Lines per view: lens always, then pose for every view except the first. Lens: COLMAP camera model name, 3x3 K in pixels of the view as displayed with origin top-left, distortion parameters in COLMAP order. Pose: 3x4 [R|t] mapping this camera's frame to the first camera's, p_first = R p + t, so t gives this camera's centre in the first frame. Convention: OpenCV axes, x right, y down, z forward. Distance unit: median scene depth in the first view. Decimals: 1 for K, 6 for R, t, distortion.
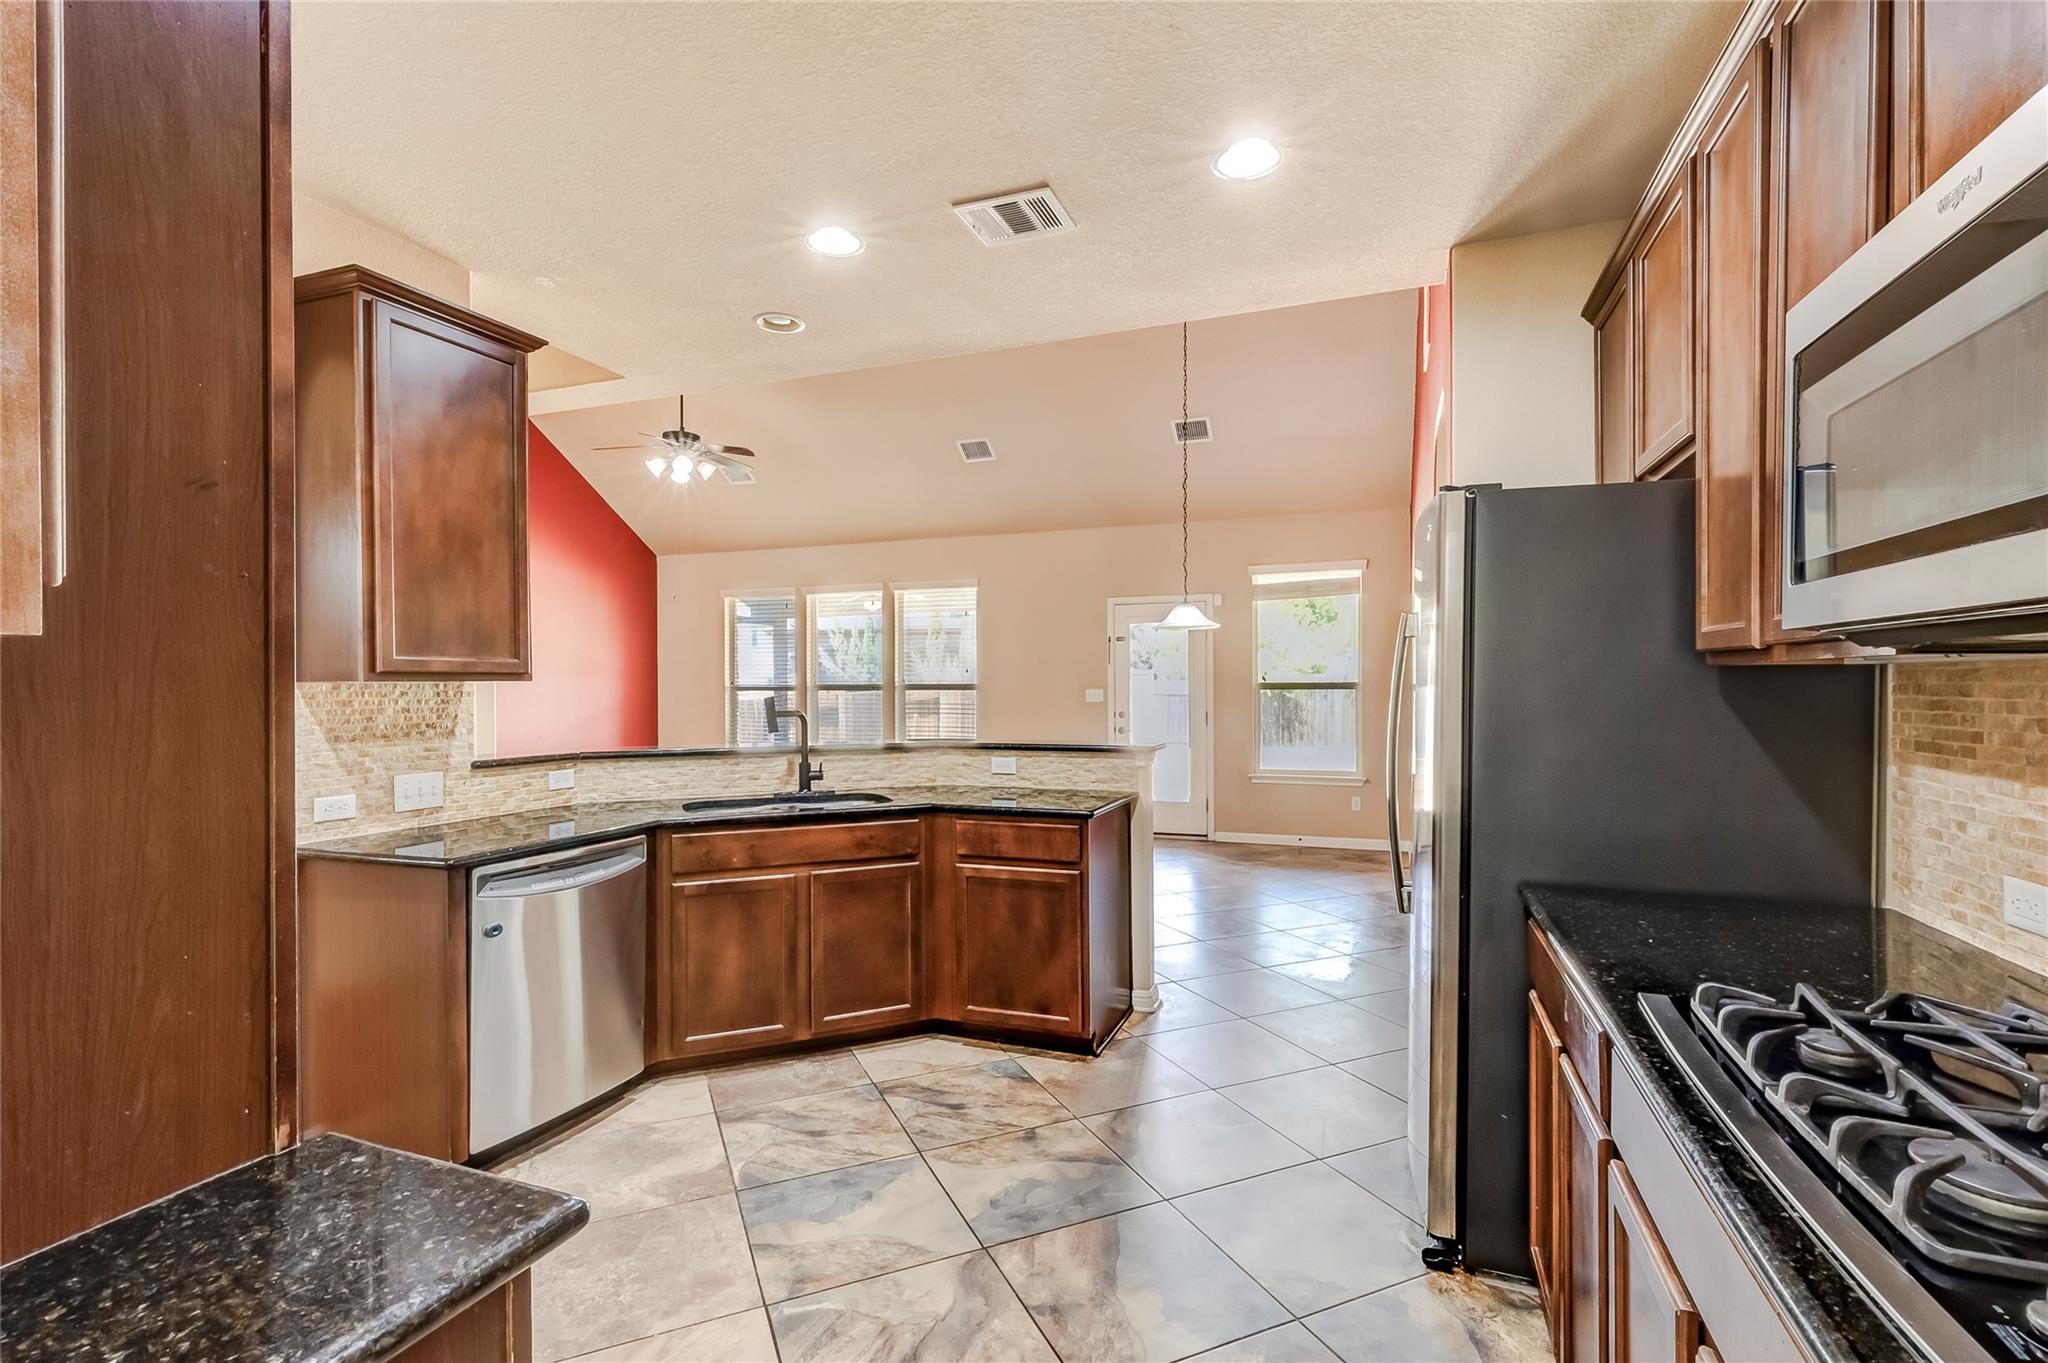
lens RADIAL K [[925.0, 0, 1007.7], [0, 925.0, 689.2], [0, 0, 1]] dist [0.011477, -0.000093]
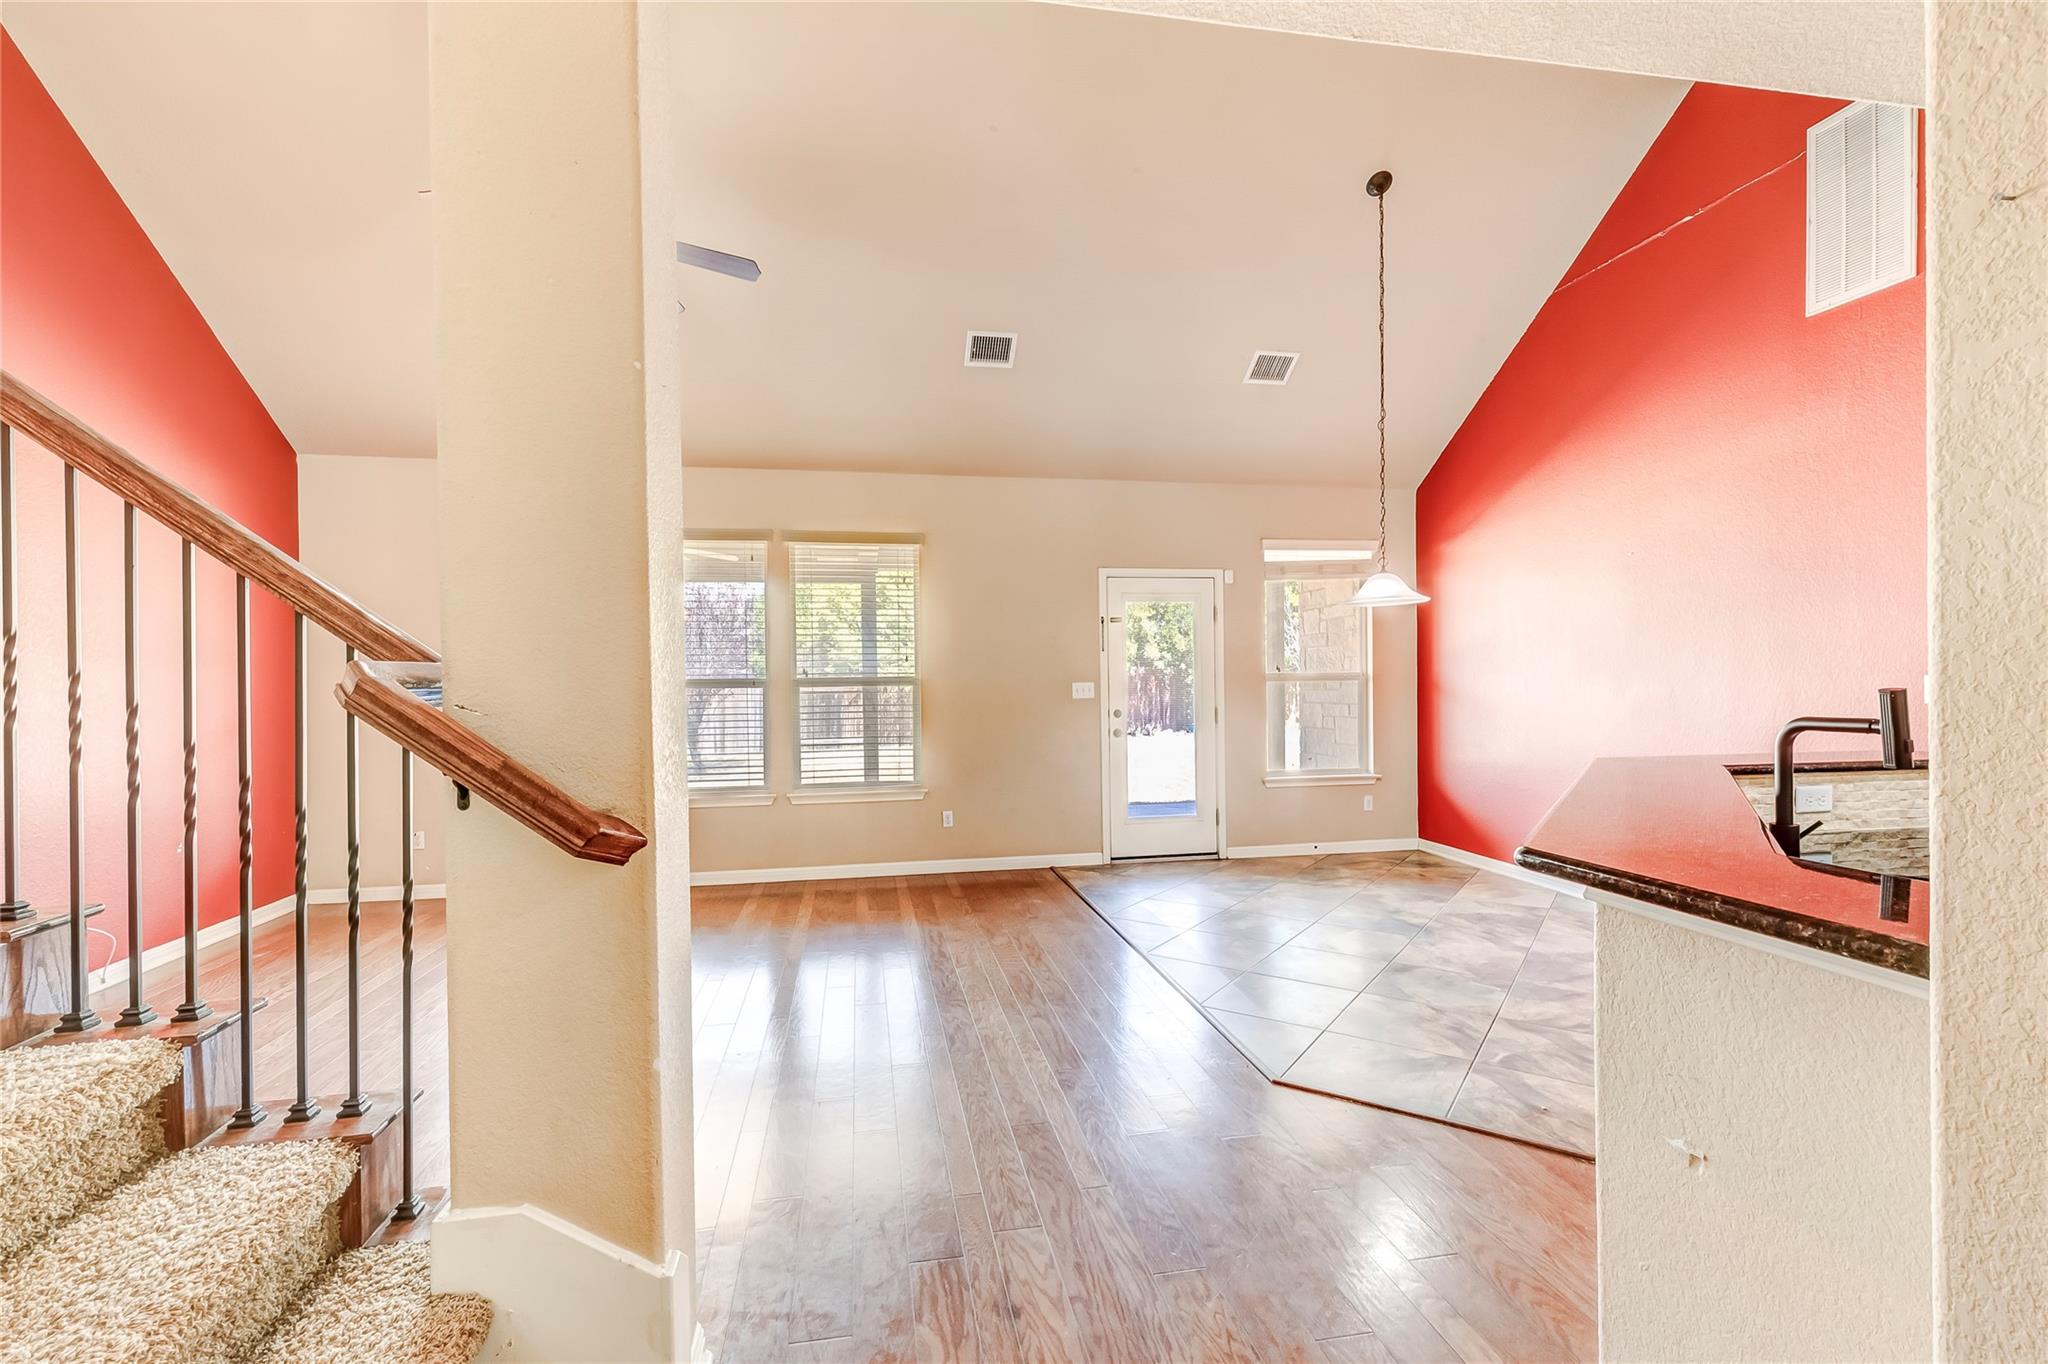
lens RADIAL K [[925.0, 0, 1026.3], [0, 925.0, 689.4], [0, 0, 1]] dist [0.011477, -0.000093]
pose [[0.854195, -0.009525, 0.519865, -0.378402], [0.007802, 0.999954, 0.005503, 0.001552], [-0.519894, -0.000645, 0.854231, 0.366173]]
